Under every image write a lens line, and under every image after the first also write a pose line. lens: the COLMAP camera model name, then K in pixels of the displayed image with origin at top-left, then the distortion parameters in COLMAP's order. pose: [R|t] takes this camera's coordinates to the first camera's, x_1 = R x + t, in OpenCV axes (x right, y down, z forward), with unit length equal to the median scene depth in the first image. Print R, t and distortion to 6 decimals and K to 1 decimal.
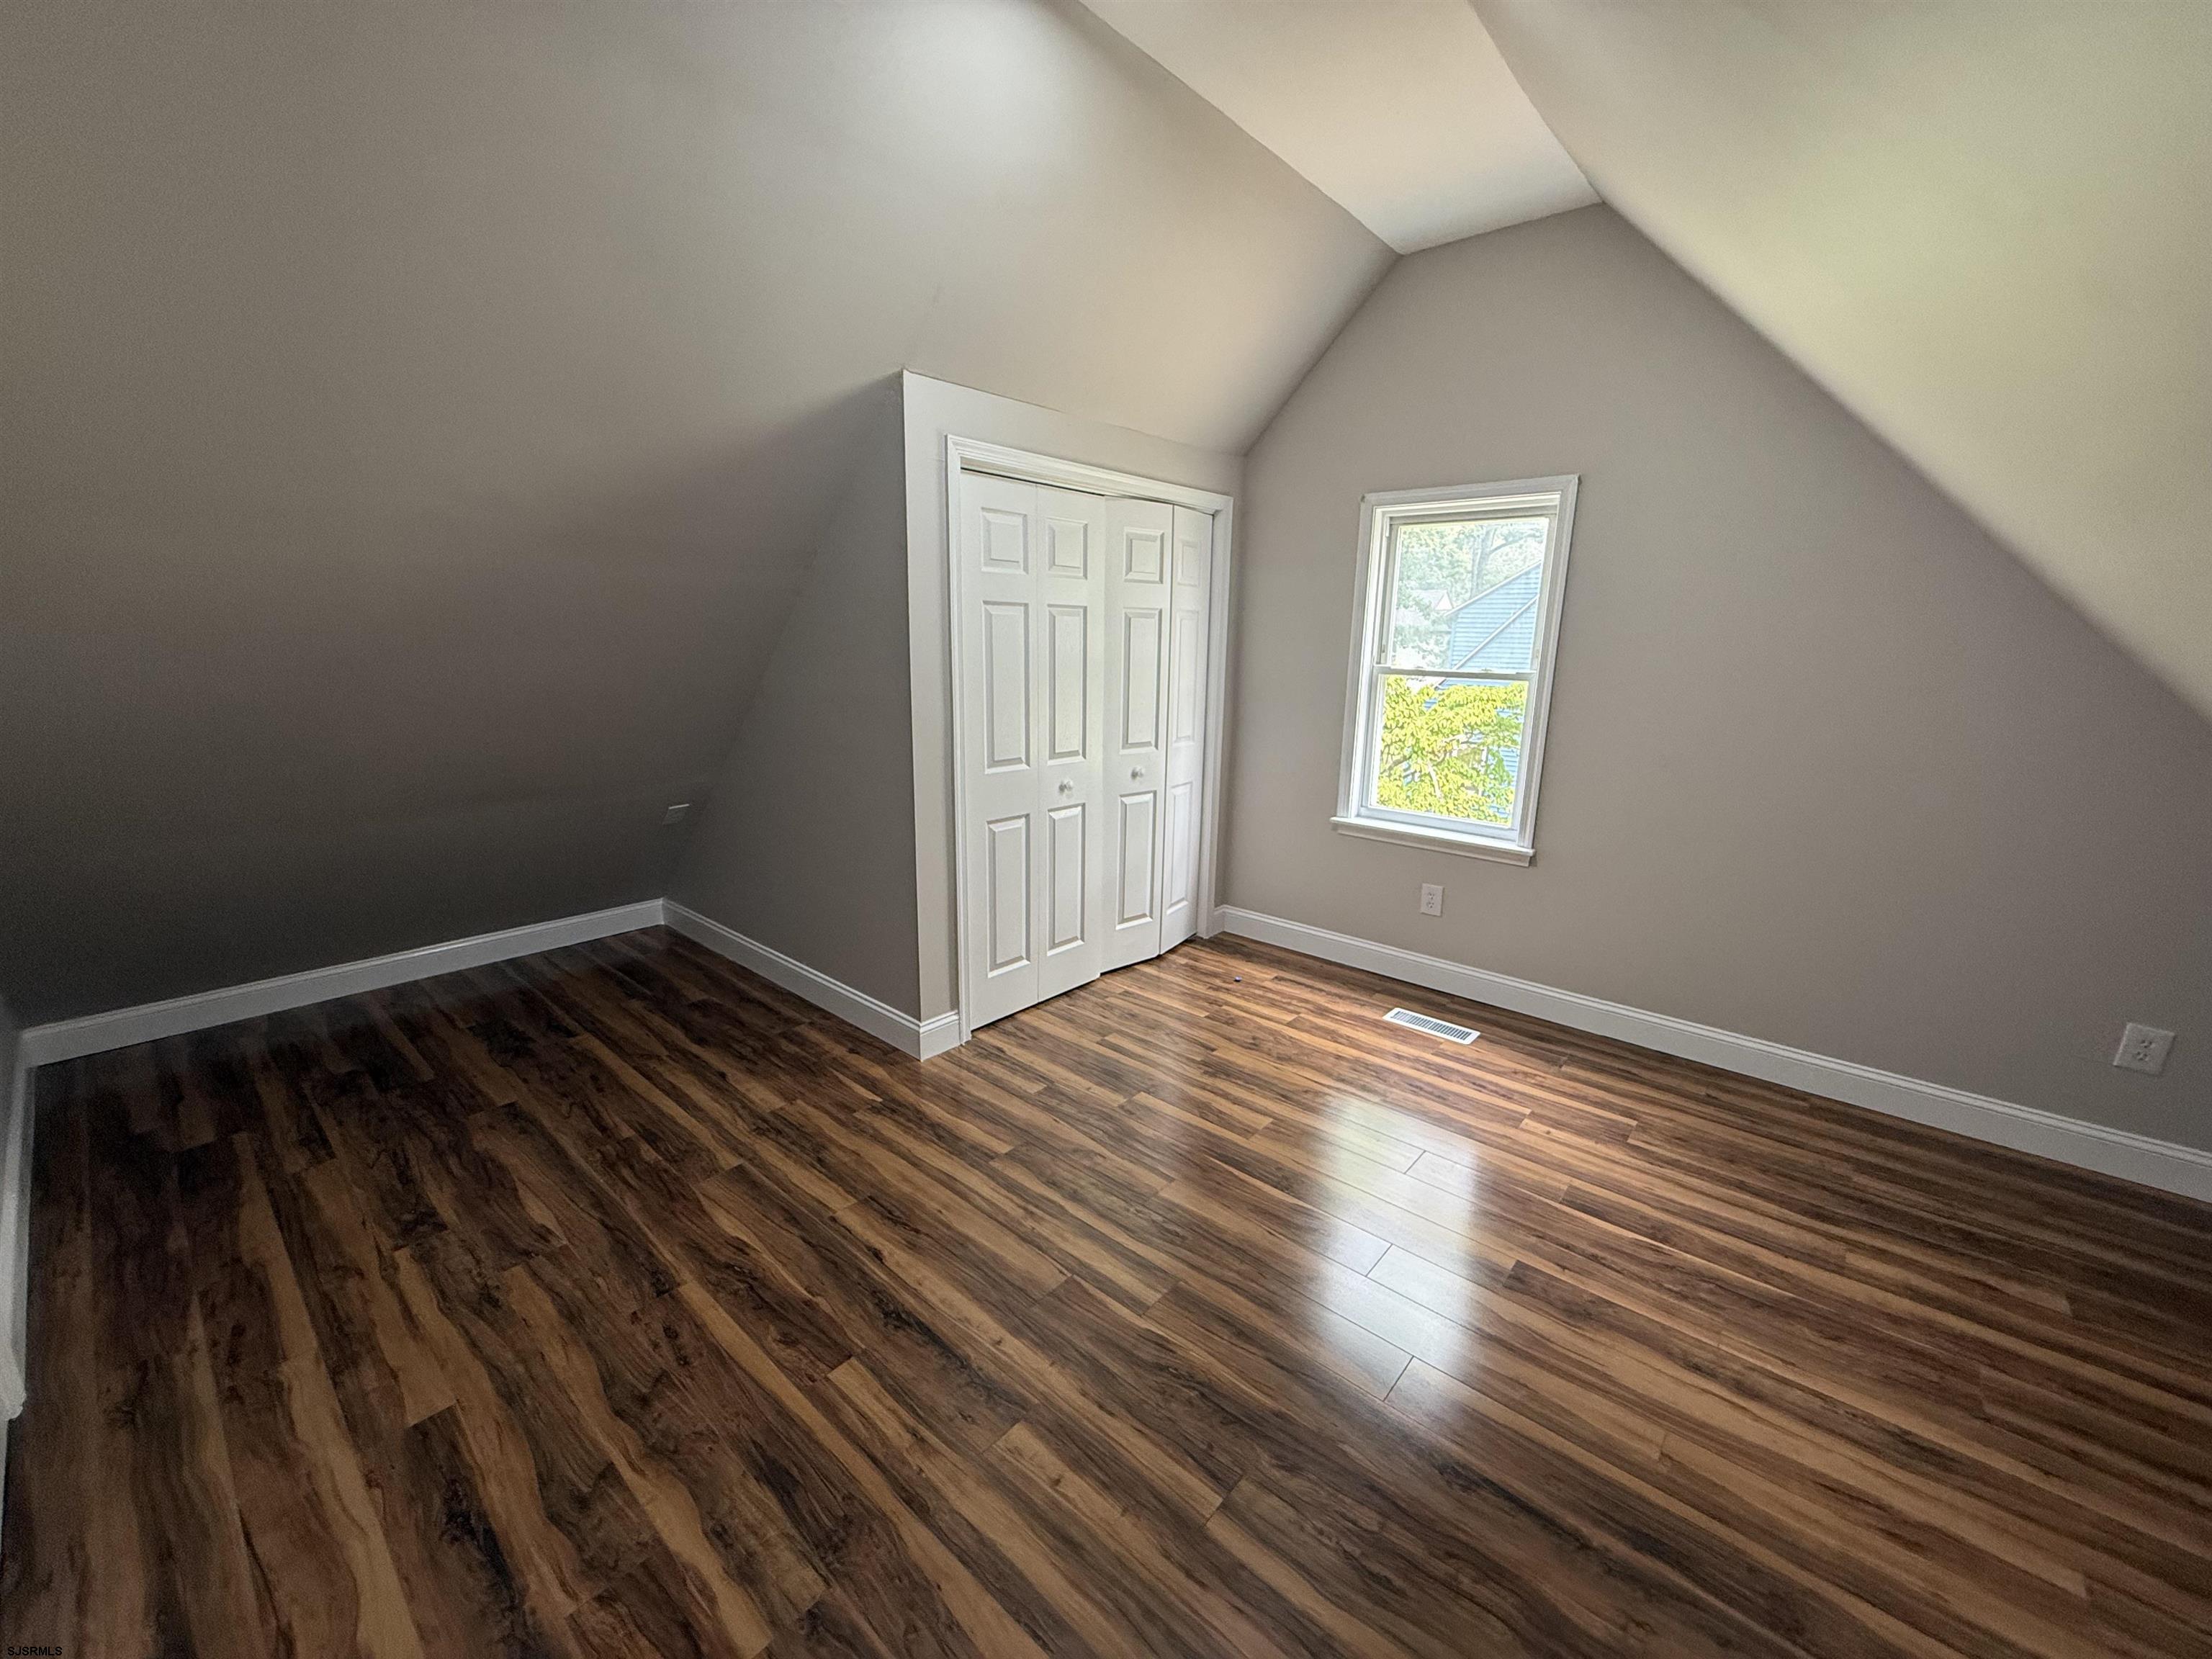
lens RADIAL K [[883.5, 0, 1102.2], [0, 883.5, 828.7], [0, 0, 1]] dist [-0.003830, 0.001155]
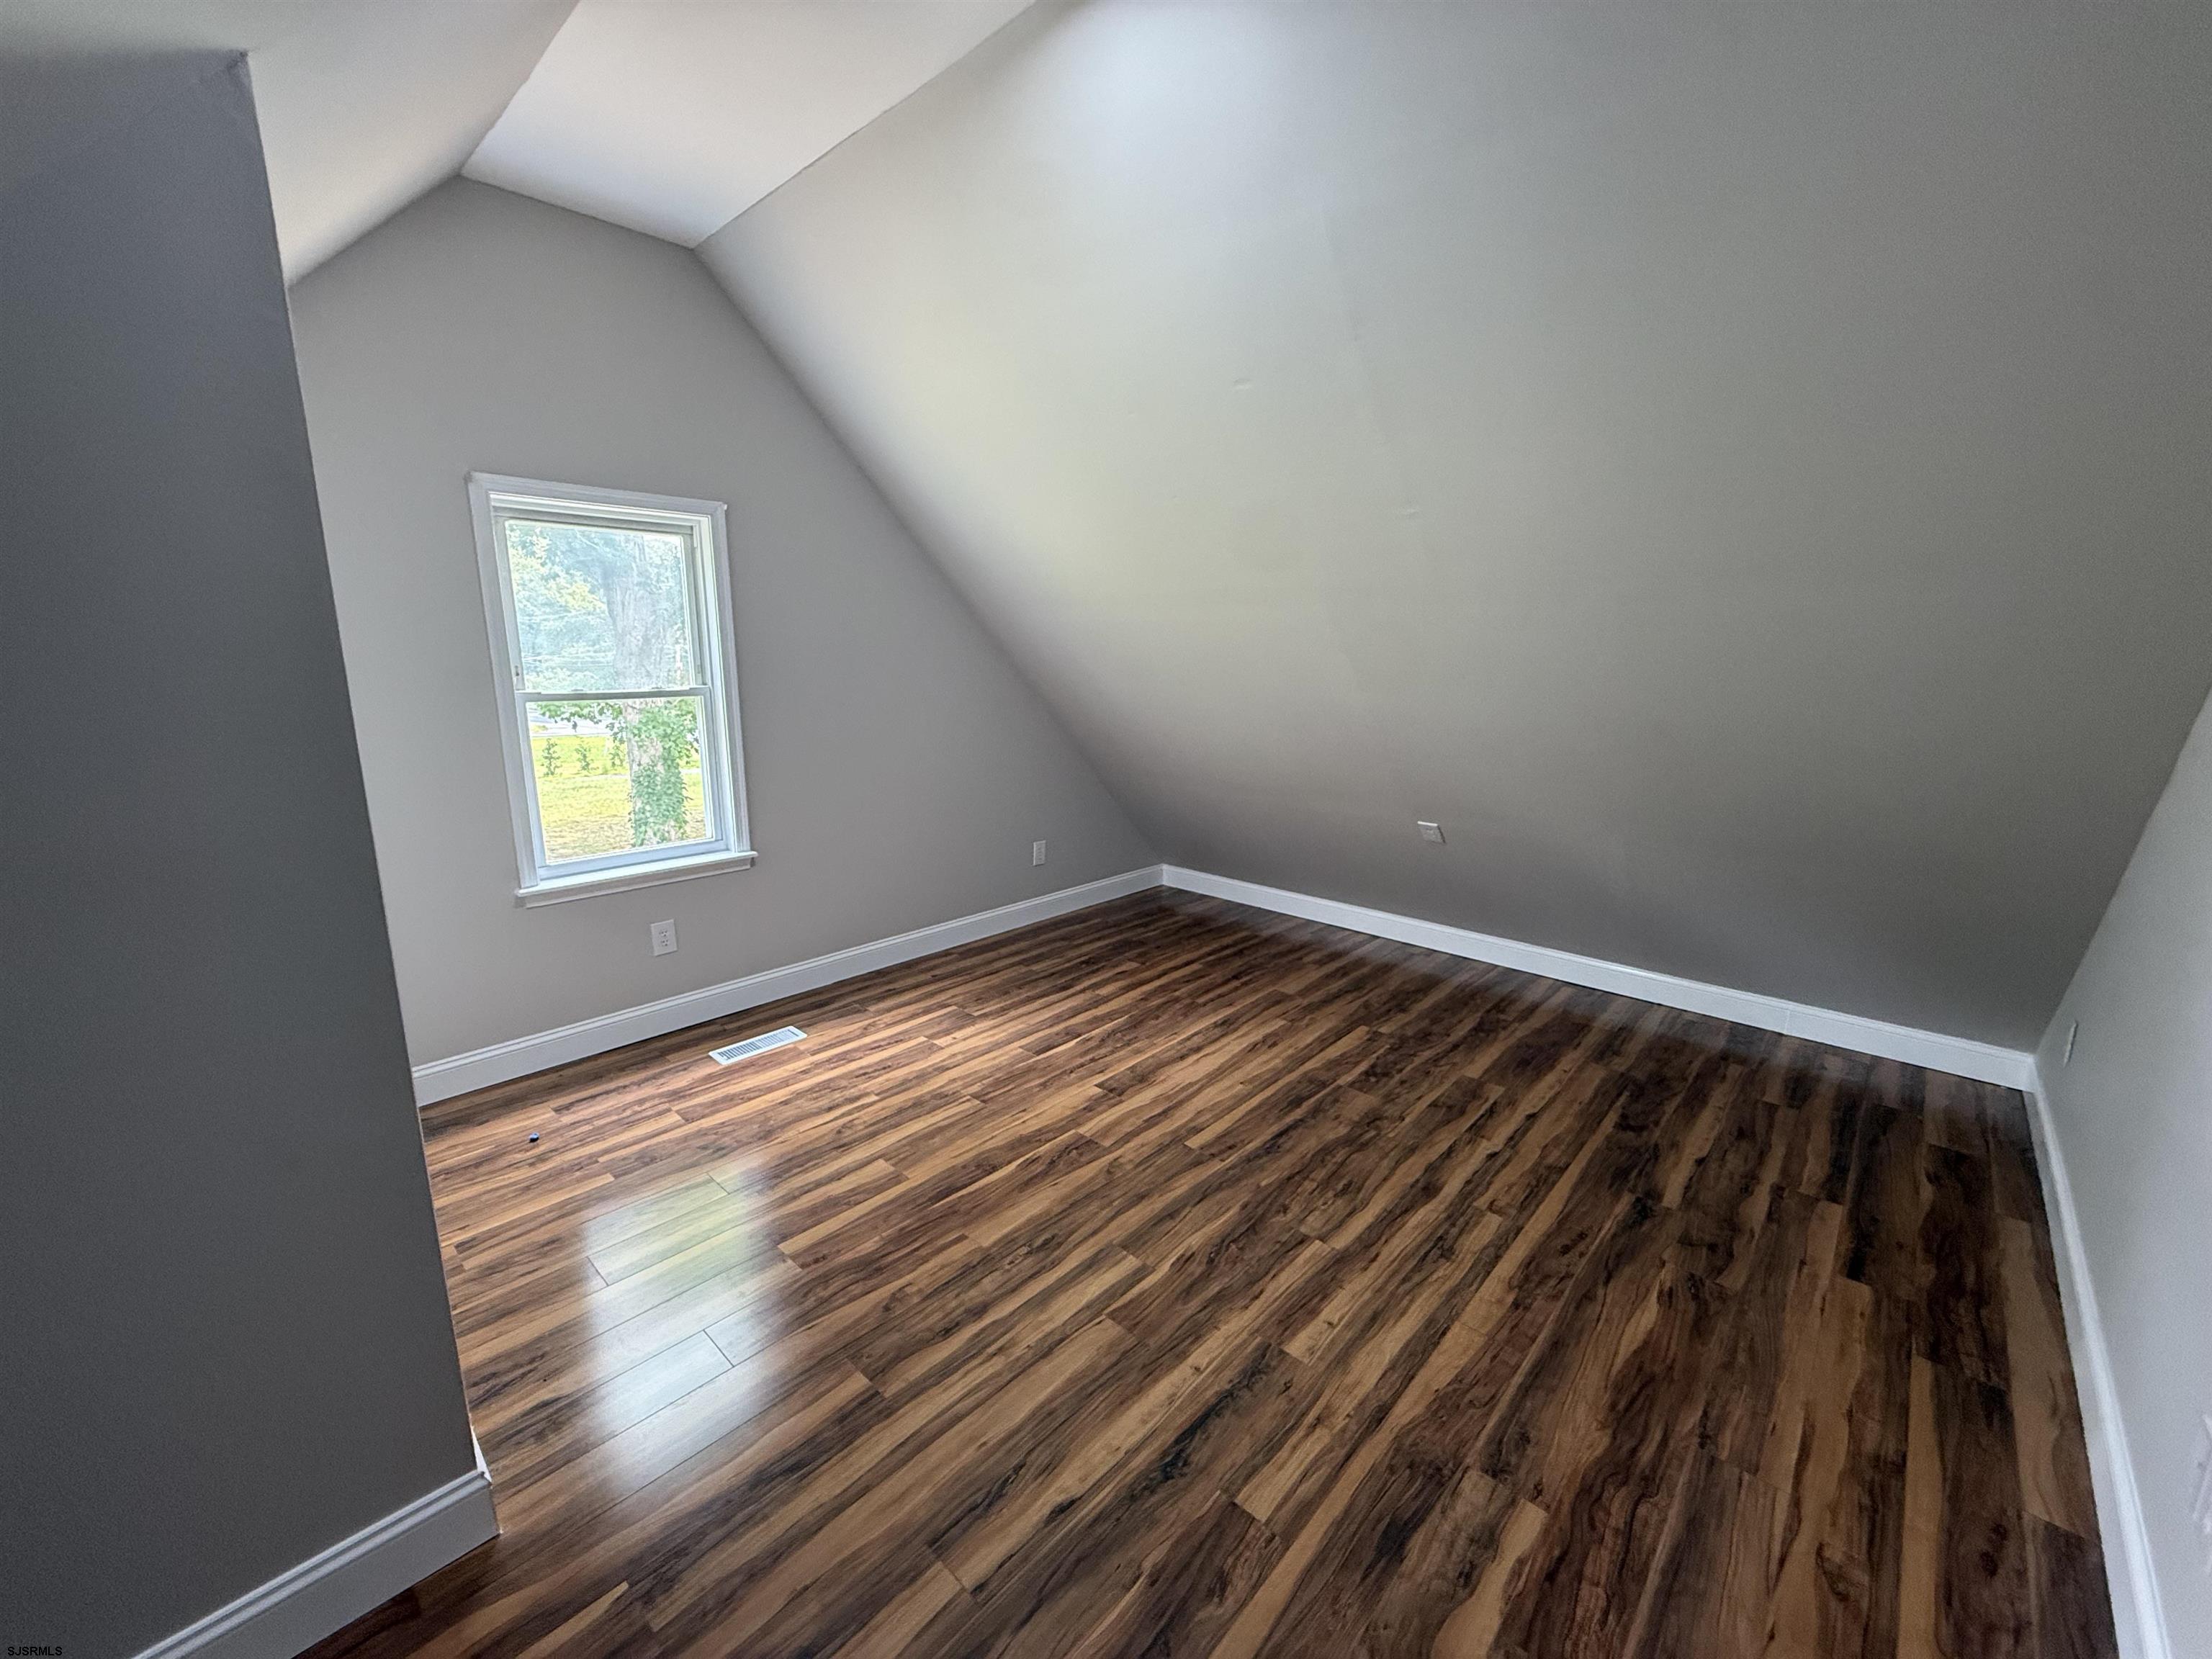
lens RADIAL K [[883.5, 0, 1102.2], [0, 883.5, 828.7], [0, 0, 1]] dist [-0.003830, 0.001155]
pose [[0.034514, -0.216922, 0.975579, -0.852358], [0.219705, 0.953927, 0.204335, -0.203850], [-0.974956, 0.207287, 0.080583, 0.792731]]
